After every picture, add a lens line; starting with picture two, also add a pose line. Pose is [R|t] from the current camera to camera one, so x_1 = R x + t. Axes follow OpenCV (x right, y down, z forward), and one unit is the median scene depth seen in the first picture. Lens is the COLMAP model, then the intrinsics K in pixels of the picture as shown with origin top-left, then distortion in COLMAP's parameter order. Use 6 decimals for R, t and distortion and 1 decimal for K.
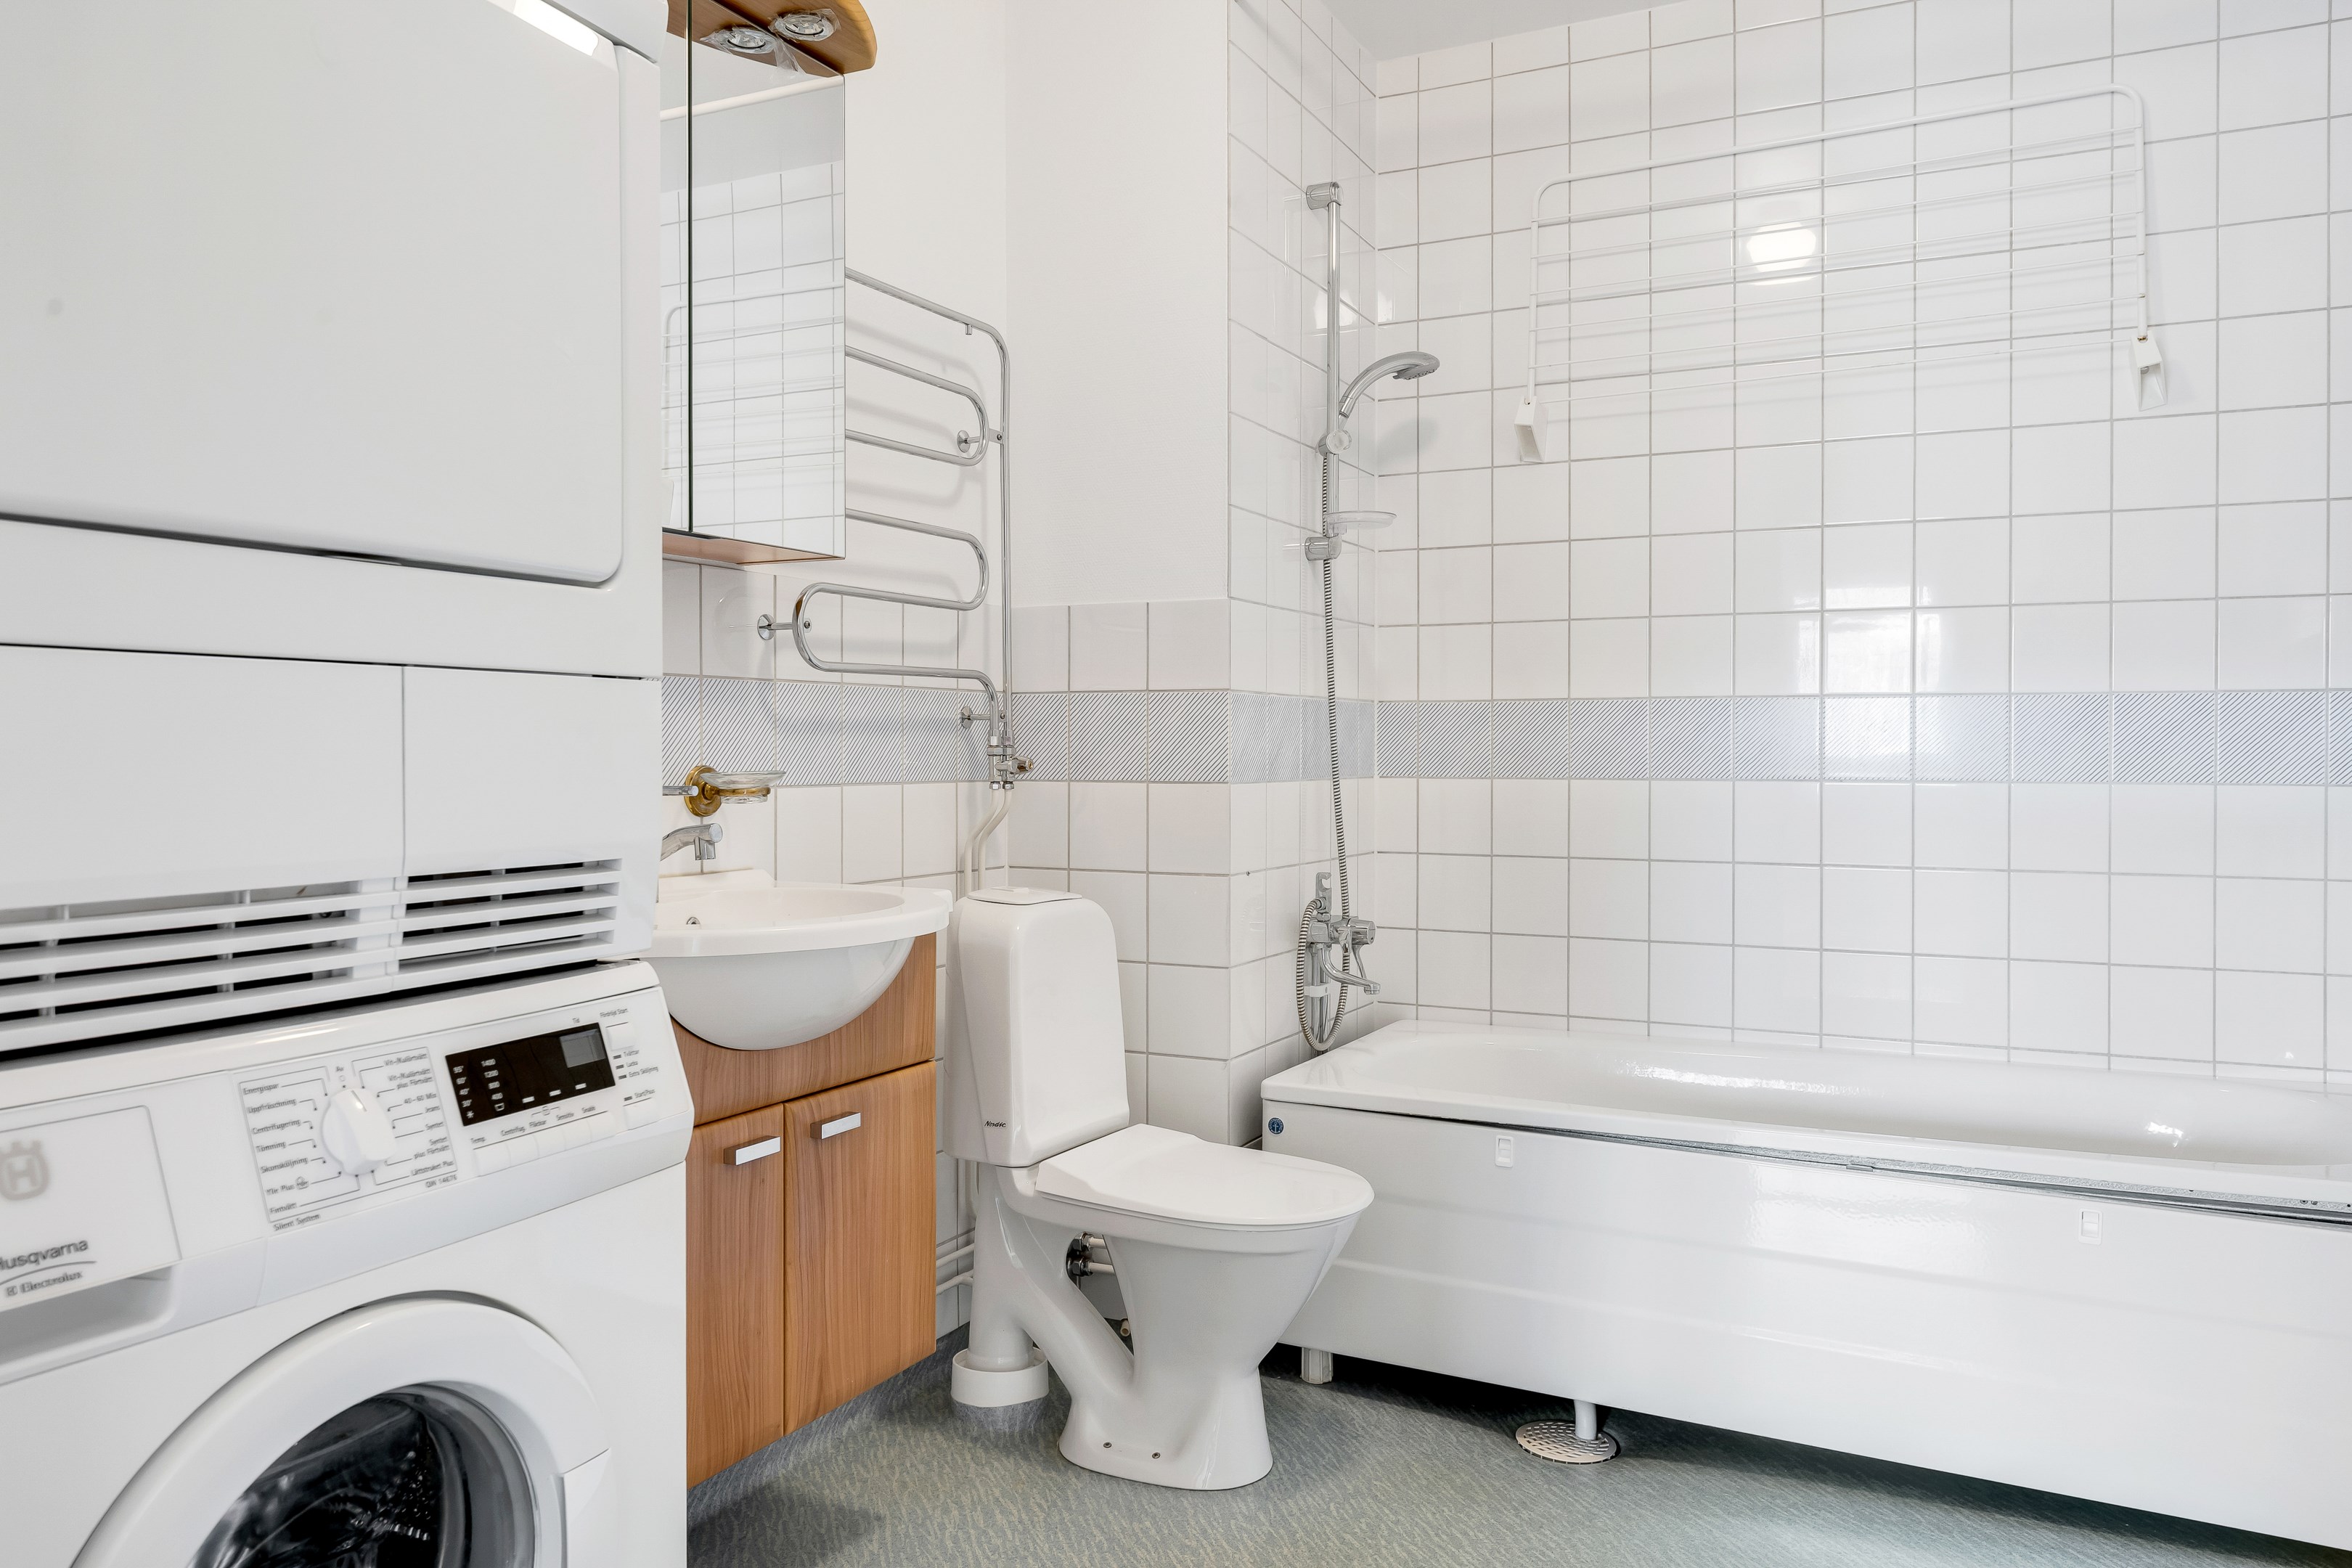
lens RADIAL K [[1568.6, 0, 1201.2], [0, 1568.6, 729.3], [0, 0, 1]] dist [0.001162, -0.004443]
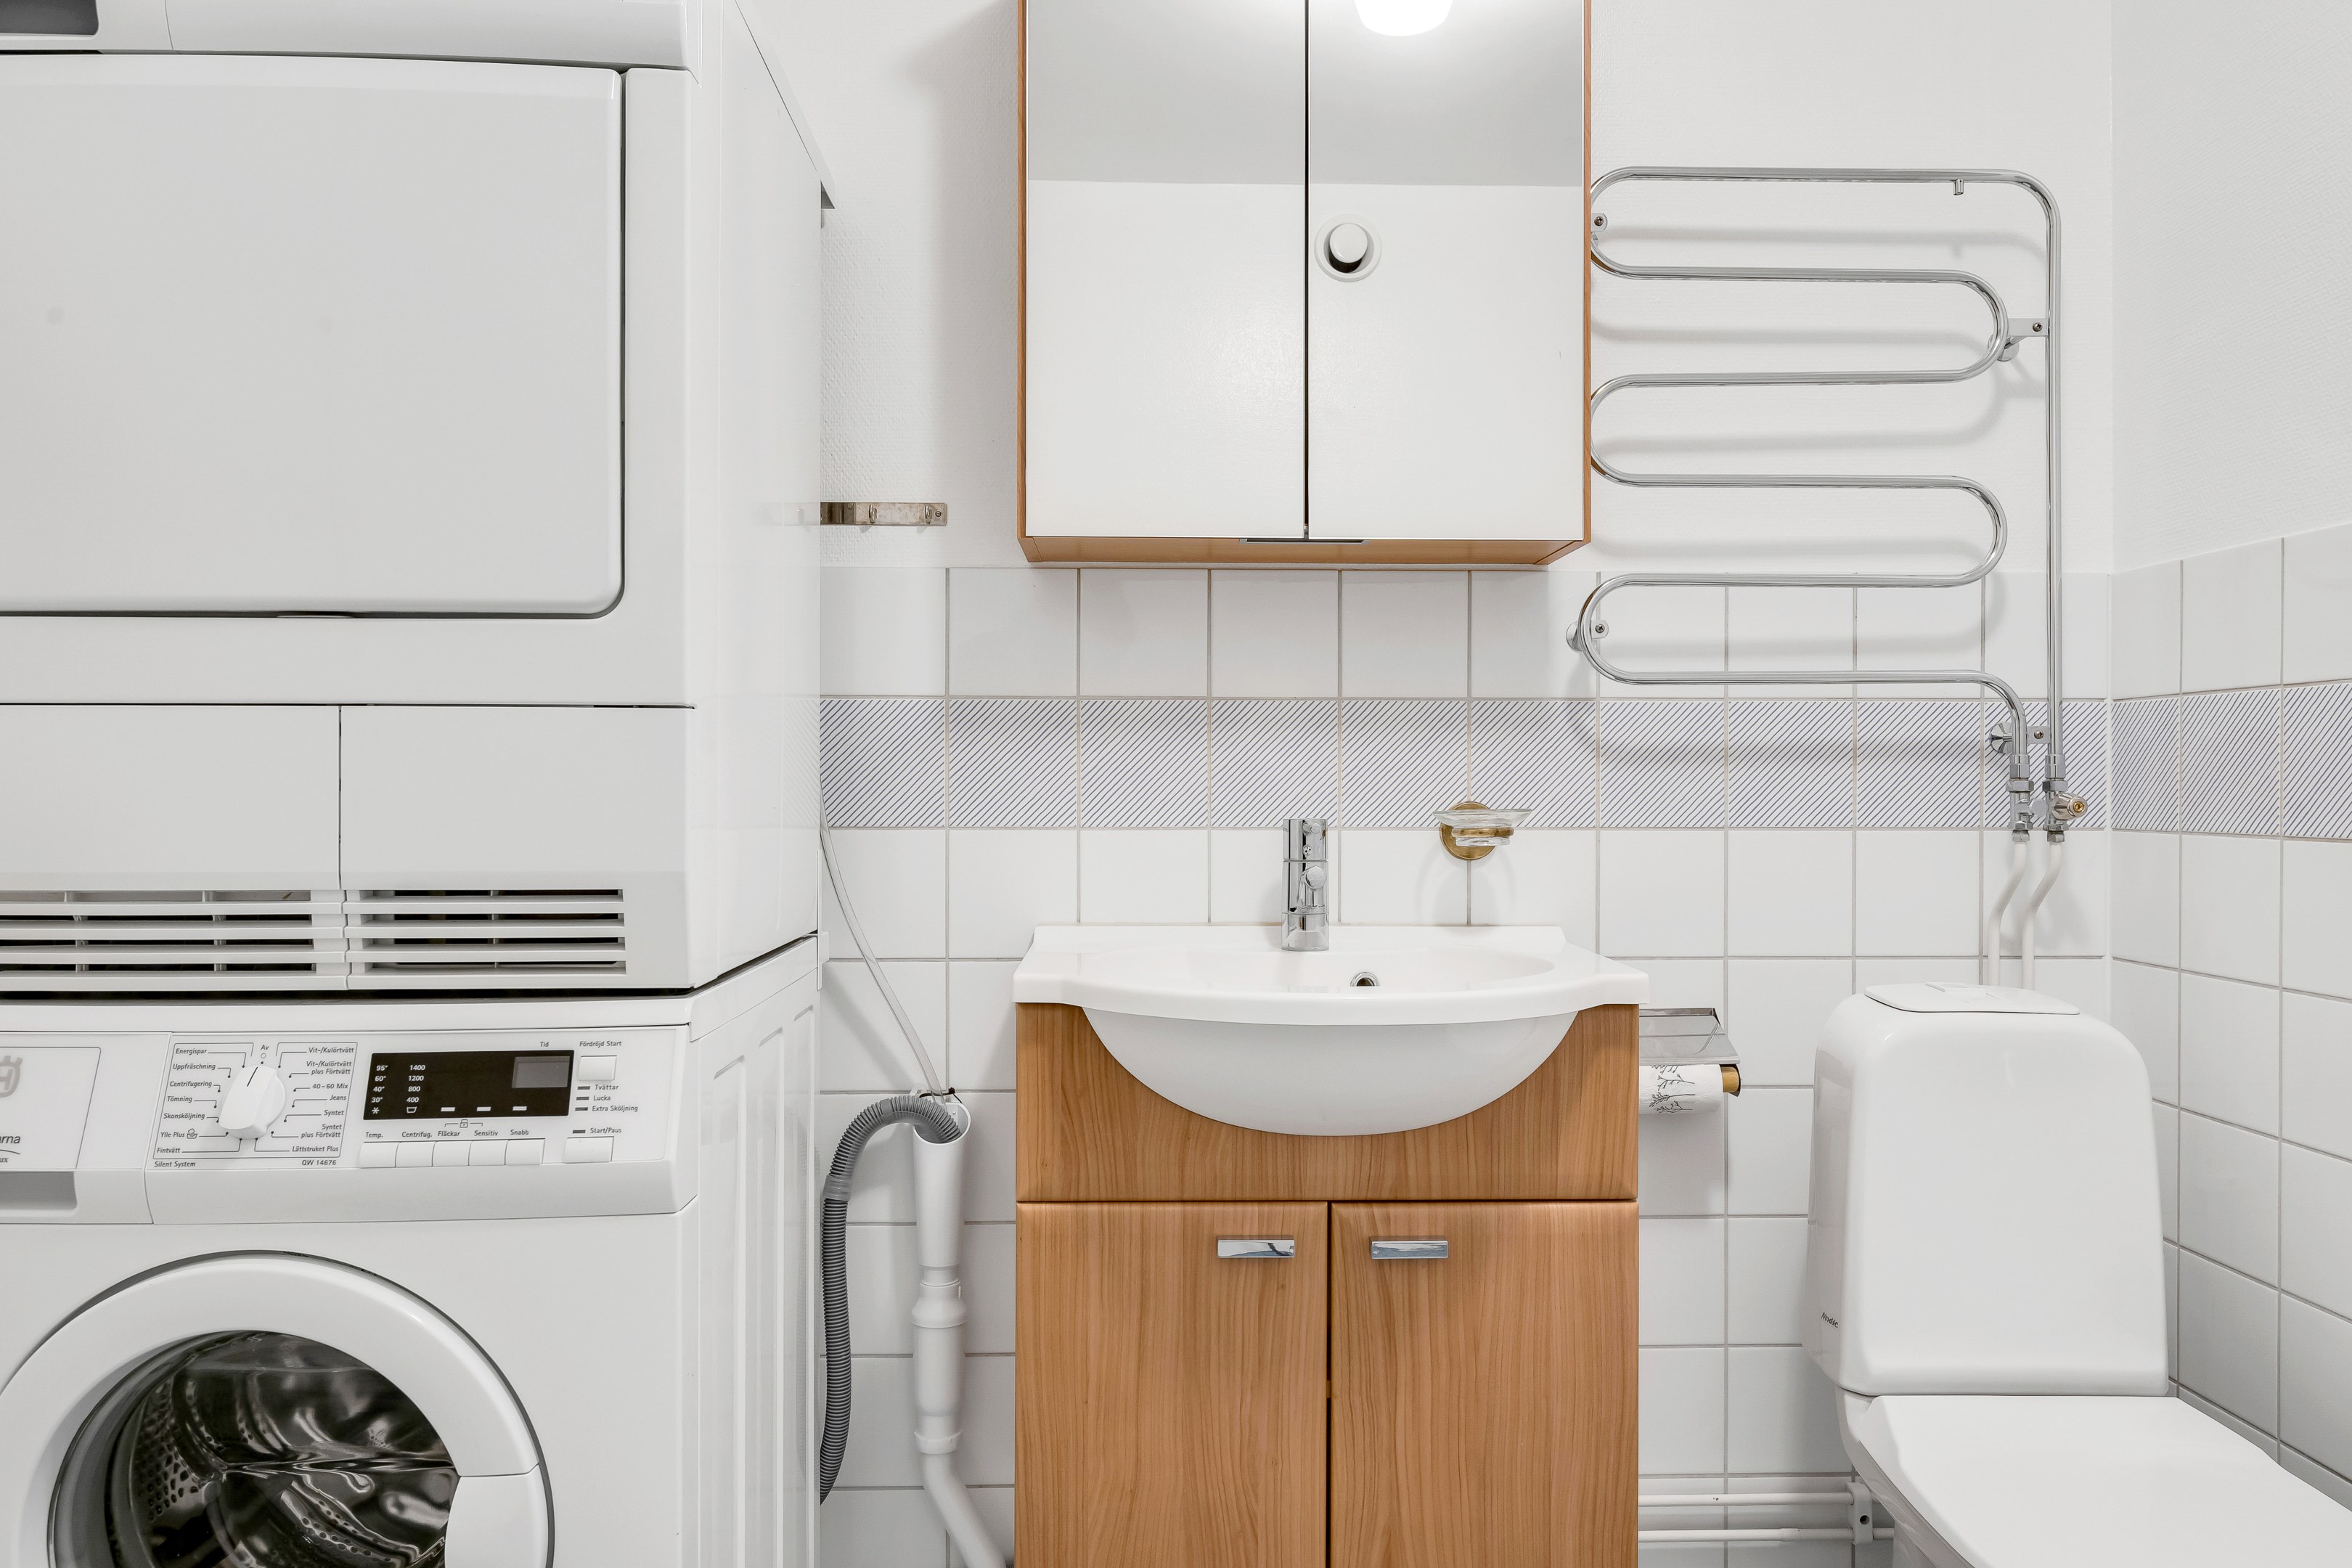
lens RADIAL K [[1555.3, 0, 1182.9], [0, 1555.3, 775.0], [0, 0, 1]] dist [-0.001152, -0.003605]
pose [[0.499077, -0.002846, -0.866553, 0.677588], [0.008008, 0.999967, 0.001328, 0.012118], [0.866521, -0.007603, 0.499083, 0.844337]]
